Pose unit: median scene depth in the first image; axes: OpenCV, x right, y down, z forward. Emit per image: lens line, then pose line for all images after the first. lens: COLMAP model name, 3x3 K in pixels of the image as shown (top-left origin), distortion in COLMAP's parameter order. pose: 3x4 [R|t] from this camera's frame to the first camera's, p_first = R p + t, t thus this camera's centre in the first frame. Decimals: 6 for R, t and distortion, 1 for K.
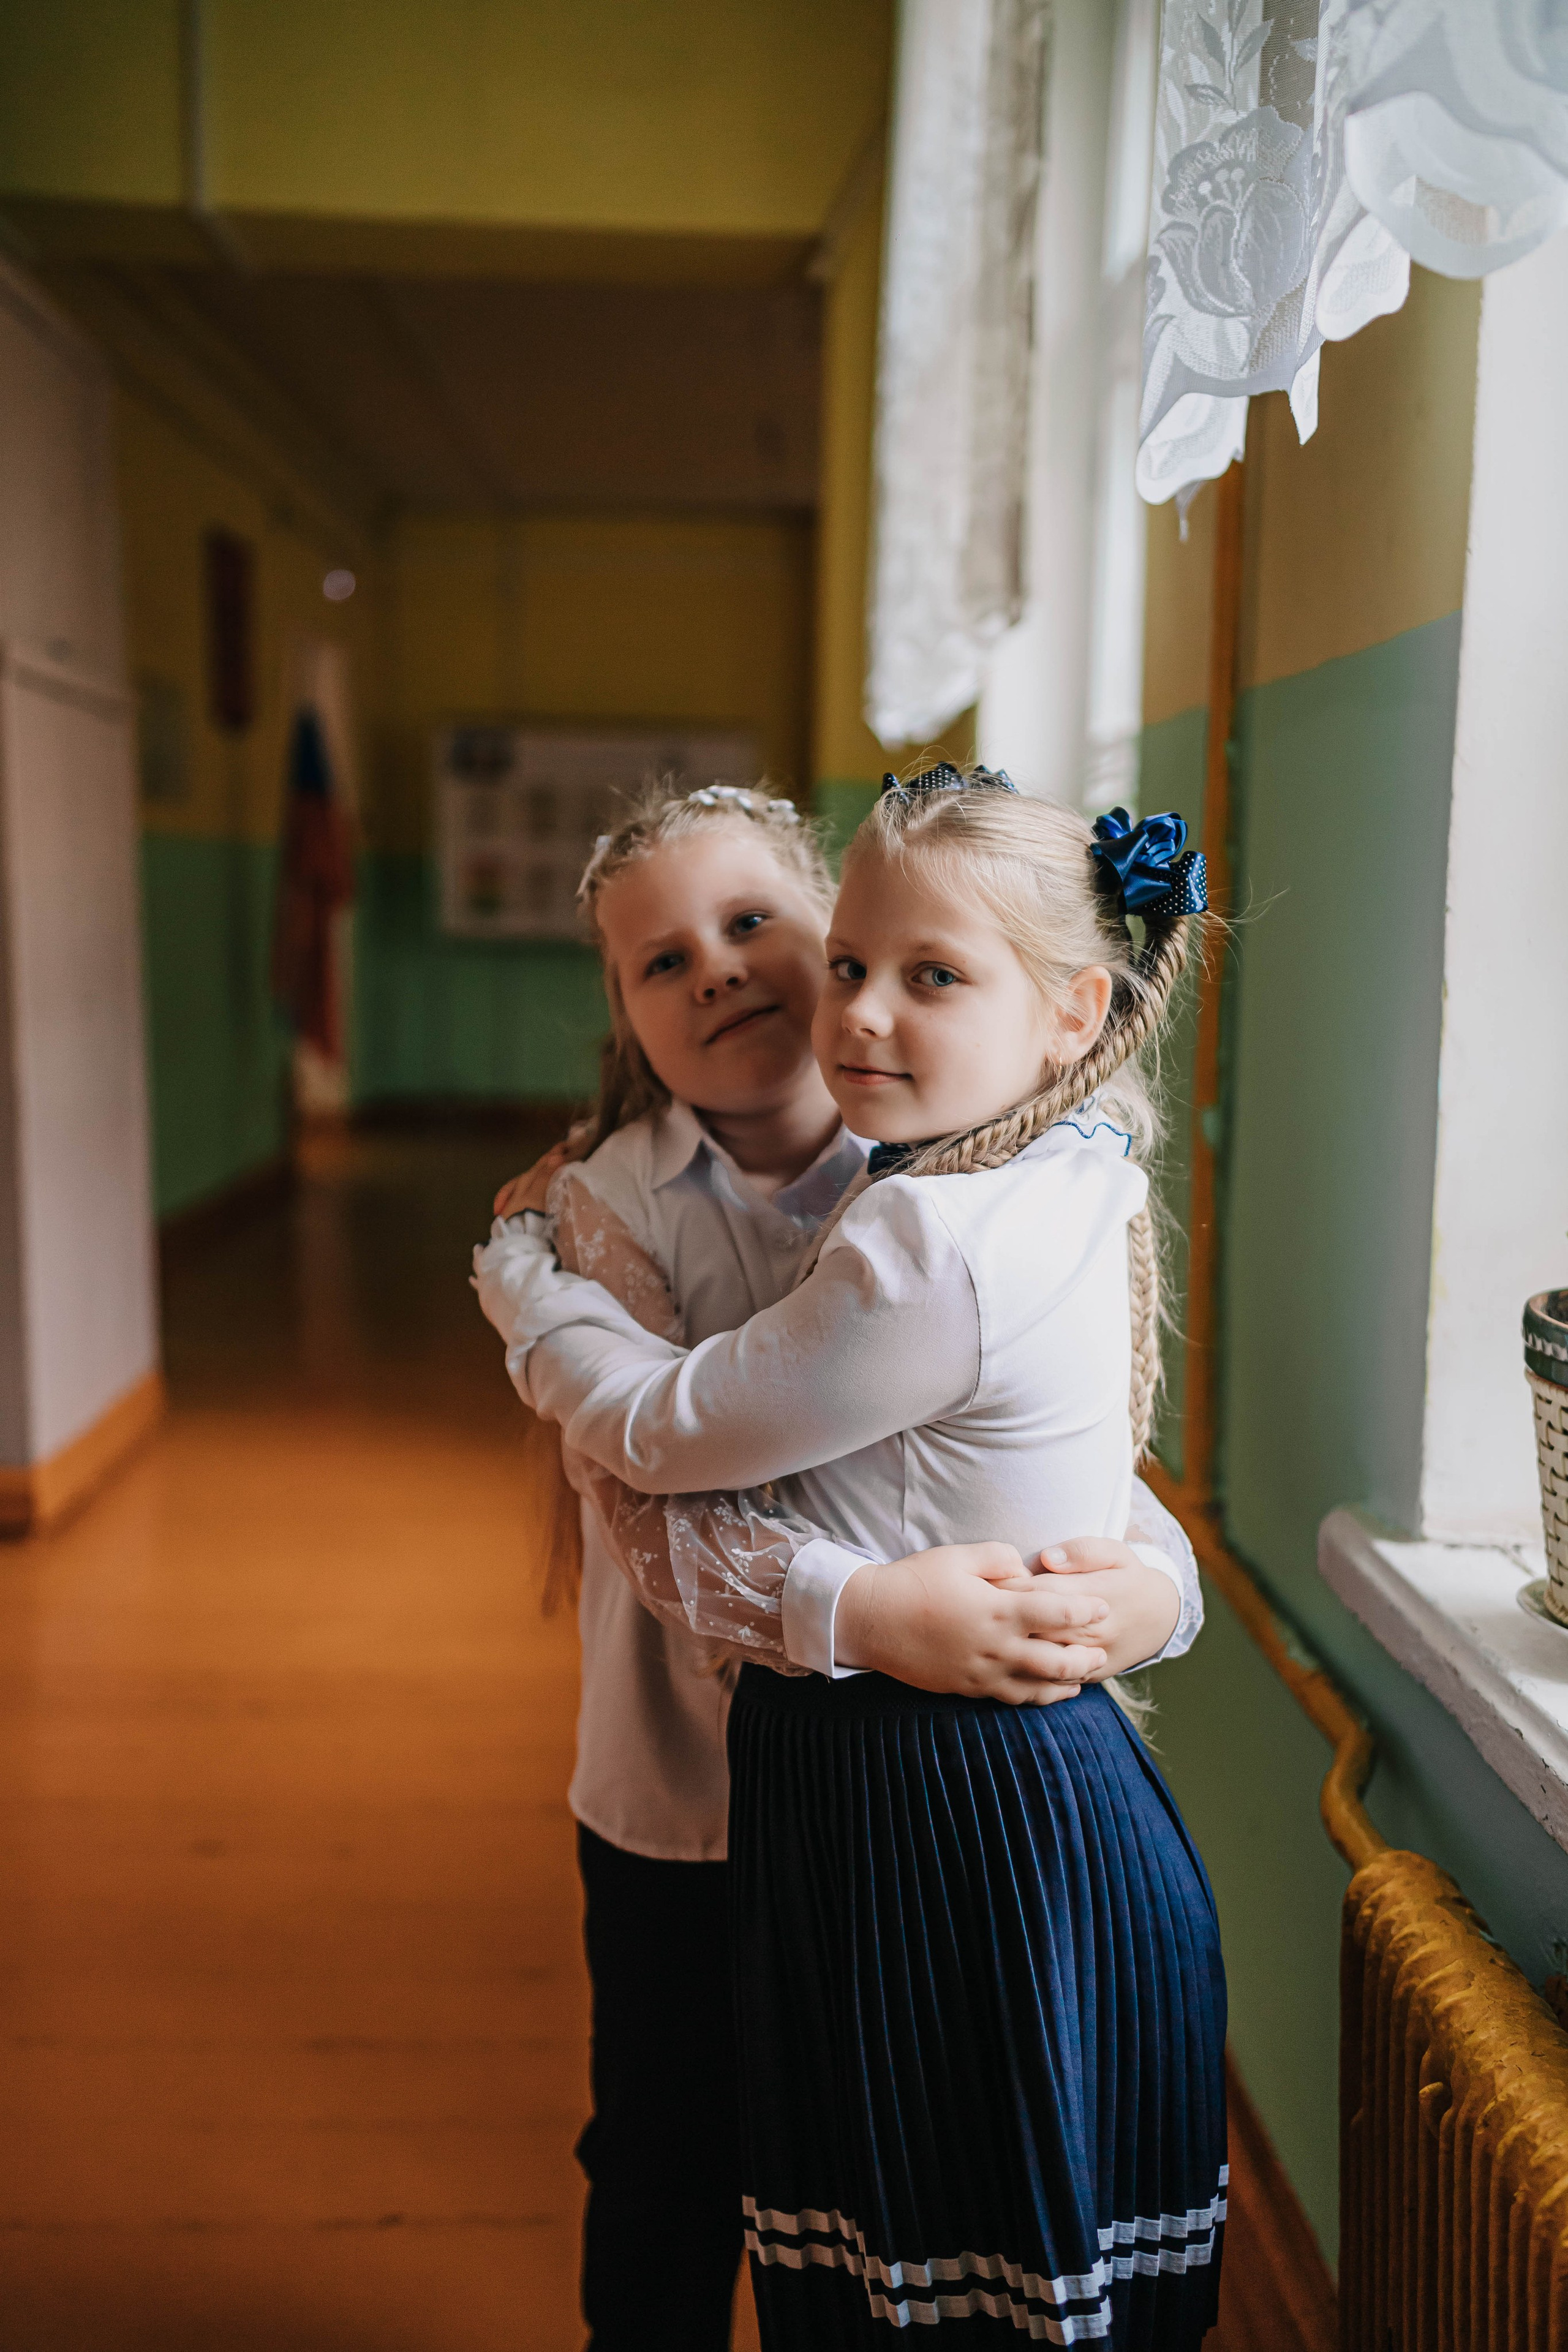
lens RADIAL K [[2185.1, 0, 775.6], [0, 2185.1, 1162.2], [0, 0, 1]] dist [0.072477, 0.000000]
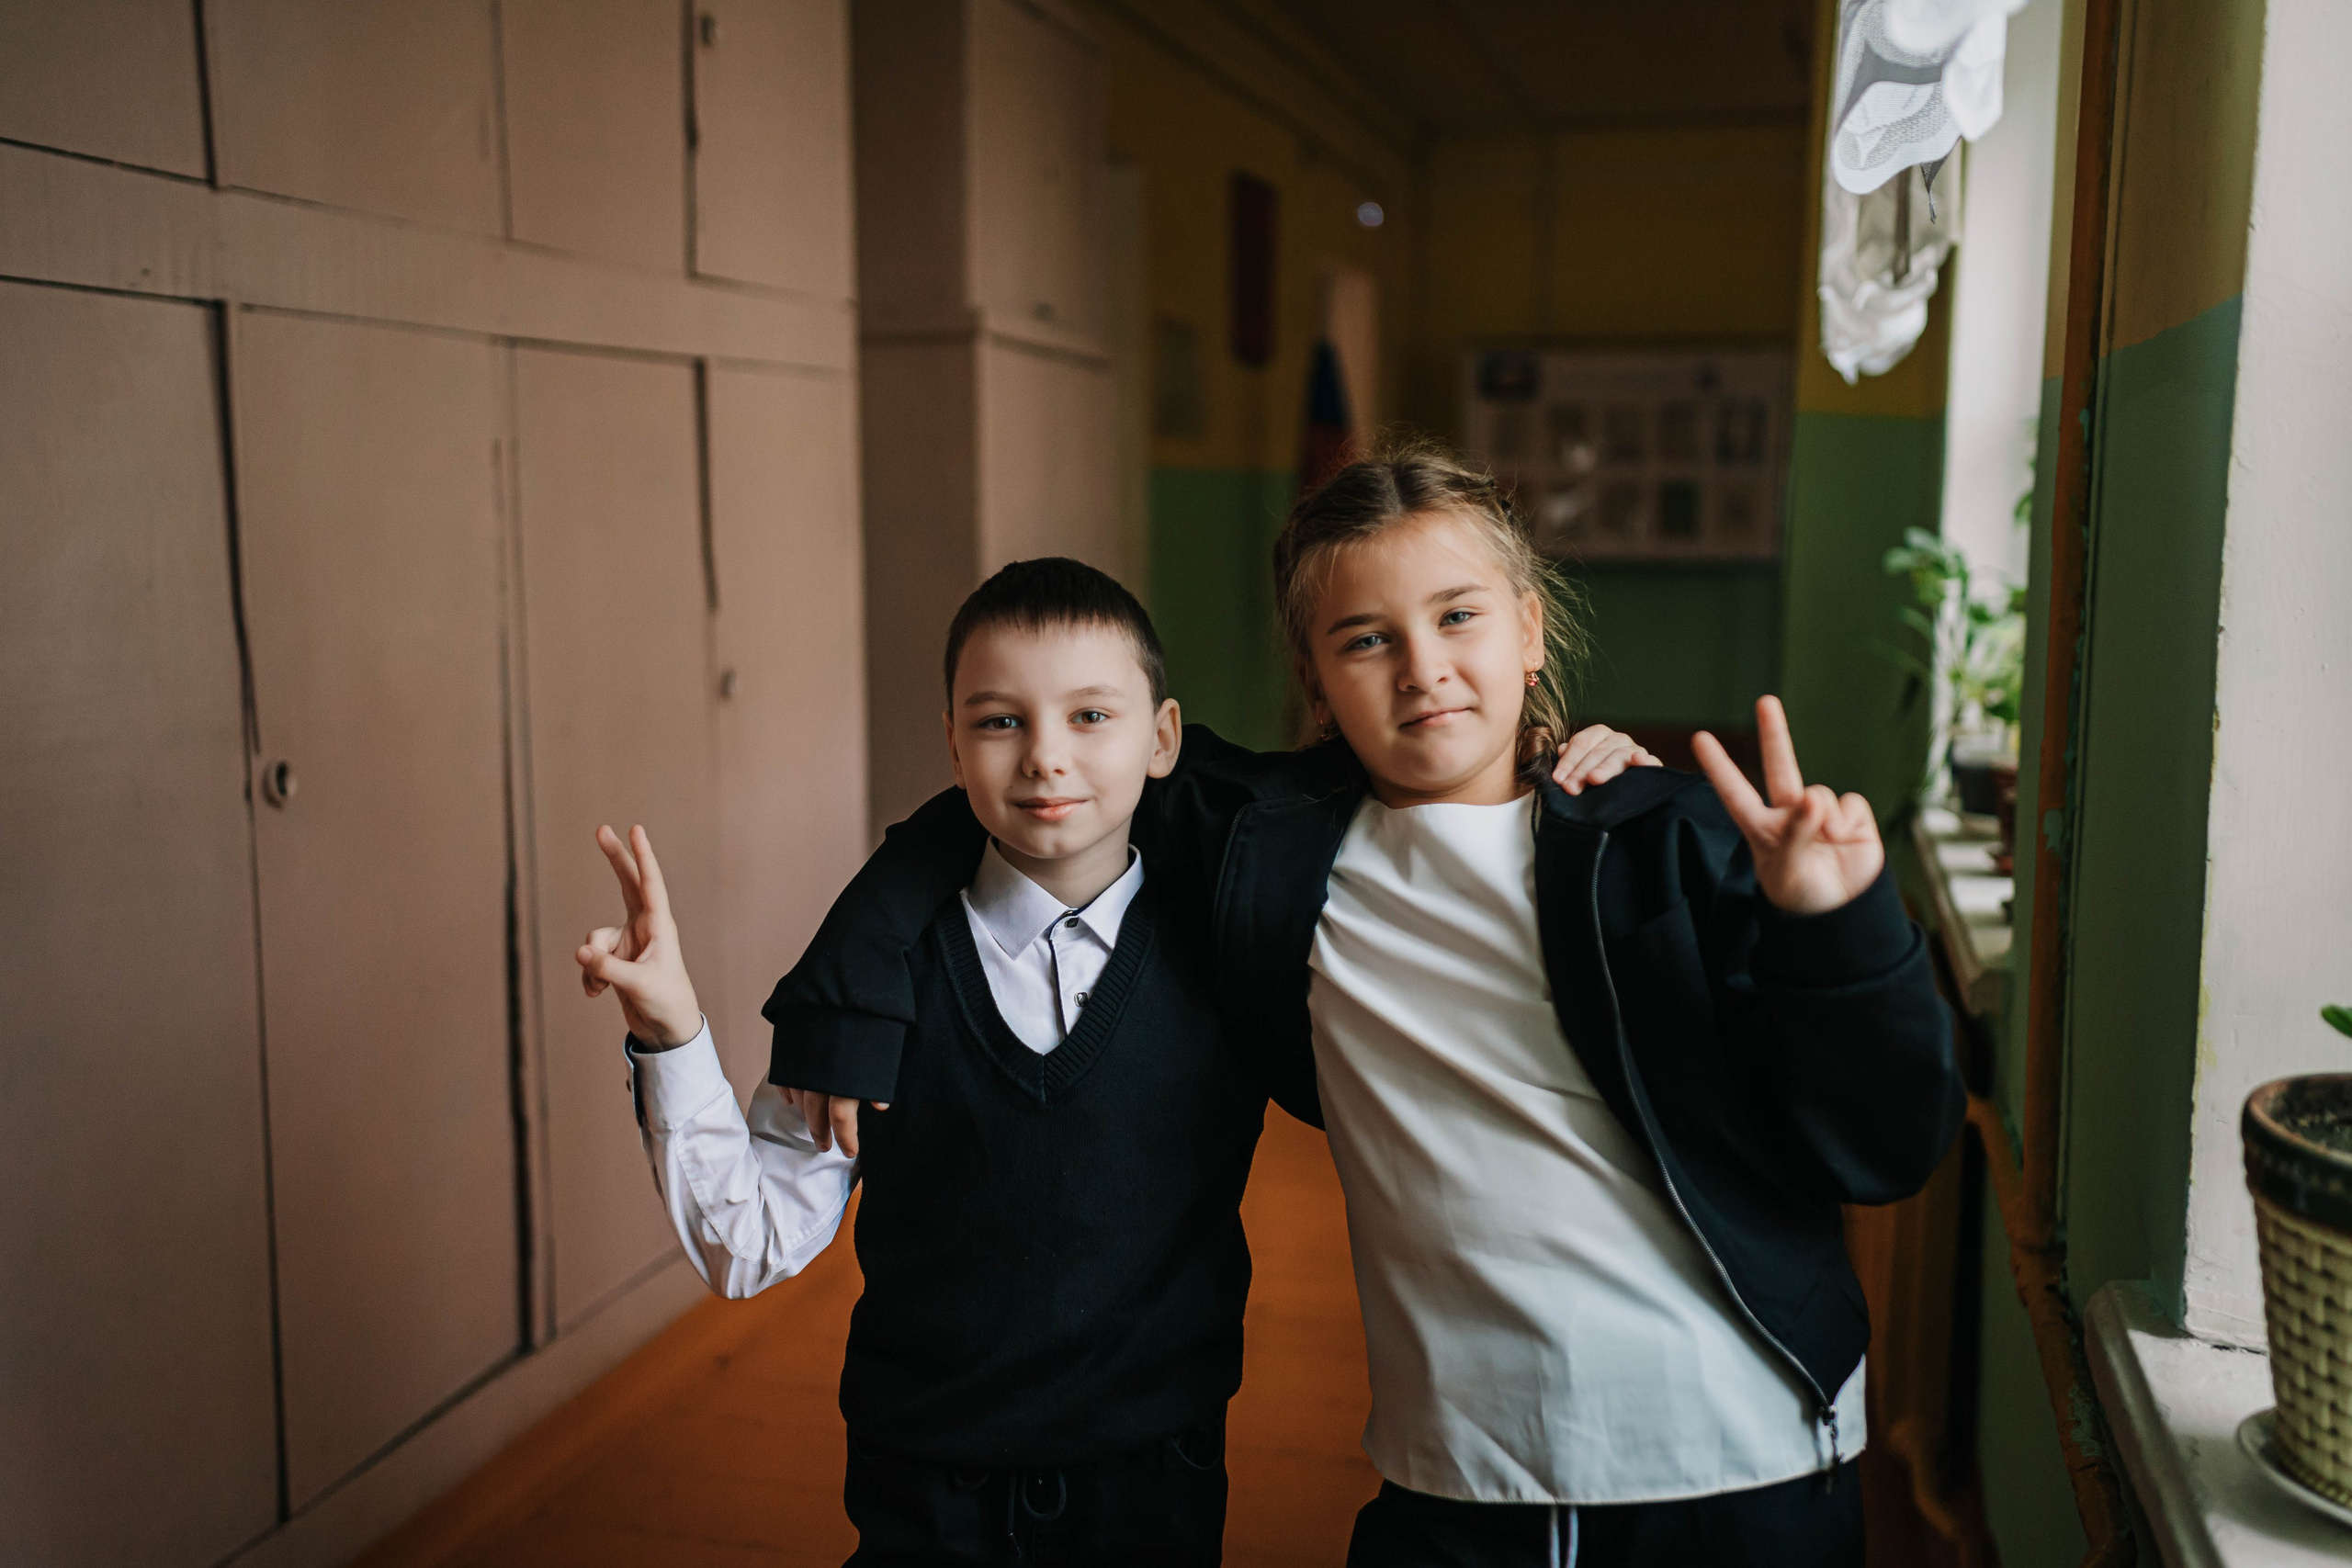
lens RADIAL K [[2184.9, 0, 1181.8], [0, 2184.9, 775.2], [0, 0, 1]] dist [0.072477, 0.000000]
pose [[0.955243, 0.029573, -0.294340, 0.101832], [-0.028879, 0.999560, 0.006705, -0.029996], [0.294409, 0.002096, 0.955677, 0.014258]]
